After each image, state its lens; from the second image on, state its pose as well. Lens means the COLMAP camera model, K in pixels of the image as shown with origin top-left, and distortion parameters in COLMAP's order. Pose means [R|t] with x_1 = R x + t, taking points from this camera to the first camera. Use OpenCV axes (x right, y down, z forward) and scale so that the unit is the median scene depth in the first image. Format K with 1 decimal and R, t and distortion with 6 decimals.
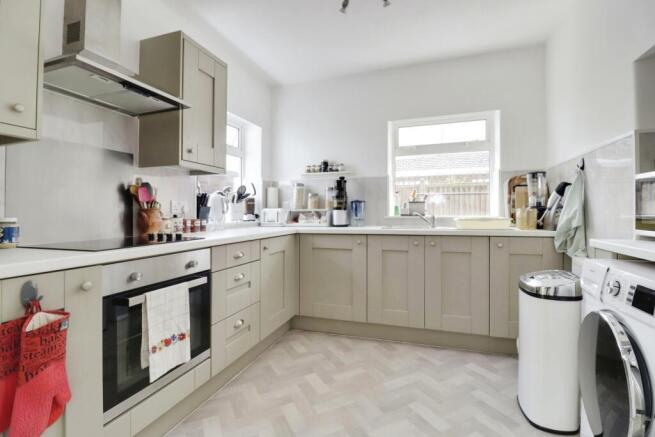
lens RADIAL K [[308.7, 0, 326.8], [0, 308.7, 213.5], [0, 0, 1]] dist [-0.002492, -0.000121]
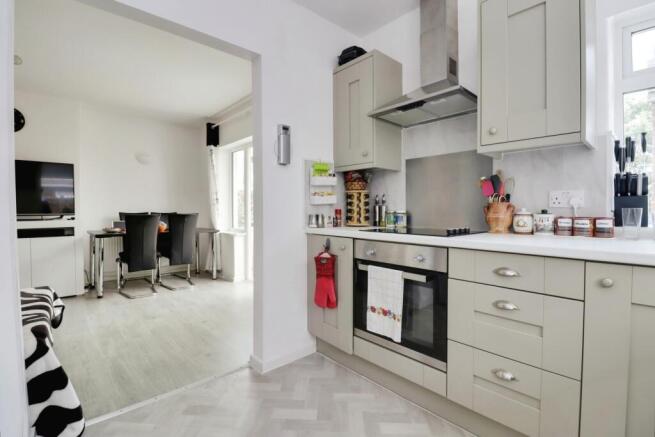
lens RADIAL K [[308.7, 0, 327.3], [0, 308.7, 205.4], [0, 0, 1]] dist [-0.002492, -0.000121]
pose [[-0.490479, 0.010658, -0.871388, 0.565773], [0.008453, 0.999936, 0.007473, -0.020242], [0.871412, -0.003700, -0.490538, 1.183907]]
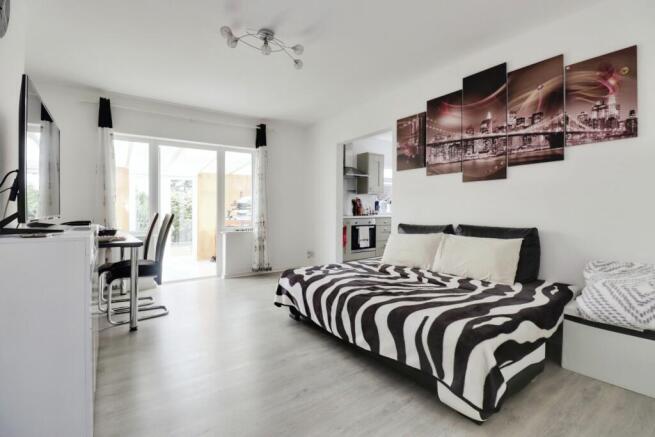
lens RADIAL K [[308.7, 0, 327.9], [0, 308.7, 216.1], [0, 0, 1]] dist [-0.002492, -0.000121]
pose [[0.811261, 0.002843, -0.584677, 1.207302], [0.004284, 0.999932, 0.010805, 0.053369], [0.584668, -0.011271, 0.811194, -2.102316]]
